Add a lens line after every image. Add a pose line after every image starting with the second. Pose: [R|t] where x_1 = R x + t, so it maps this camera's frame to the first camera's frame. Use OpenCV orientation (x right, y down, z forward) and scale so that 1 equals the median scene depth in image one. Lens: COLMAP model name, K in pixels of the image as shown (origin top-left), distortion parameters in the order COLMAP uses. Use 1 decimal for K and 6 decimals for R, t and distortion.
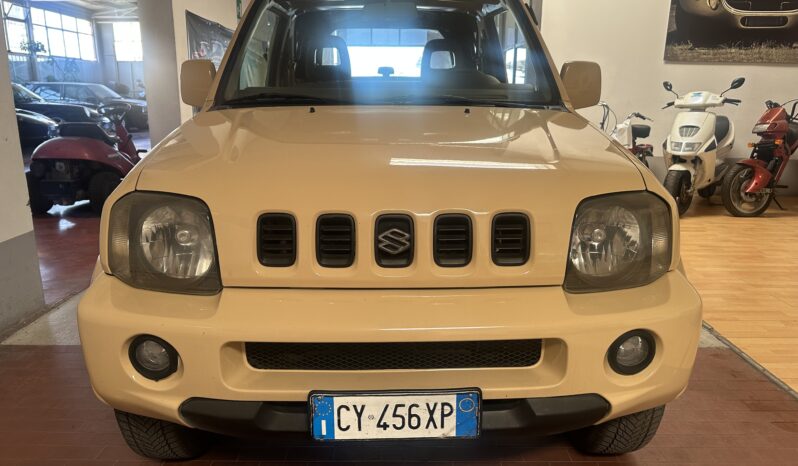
lens RADIAL K [[561.9, 0, 399.0], [0, 561.9, 233.0], [0, 0, 1]] dist [0.077874, -0.091689]
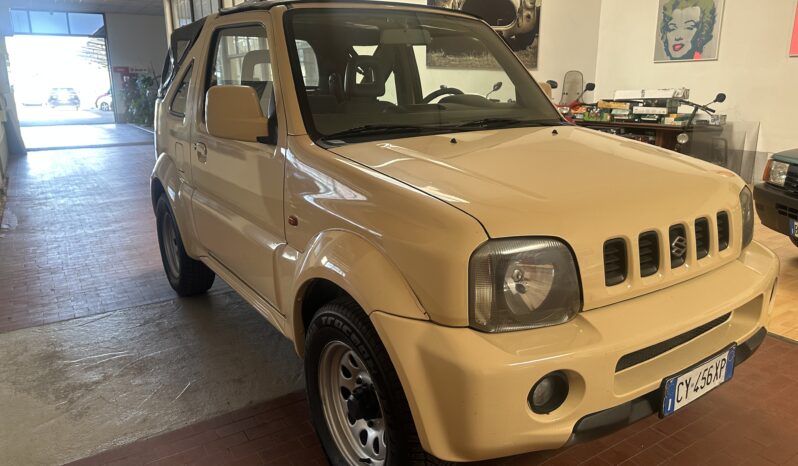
lens RADIAL K [[561.9, 0, 399.0], [0, 561.9, 233.0], [0, 0, 1]] dist [0.077874, -0.091689]
pose [[0.833432, -0.154677, 0.530534, -0.730382], [0.146051, 0.987547, 0.058482, -0.110090], [-0.532973, 0.028745, 0.845644, 0.152485]]
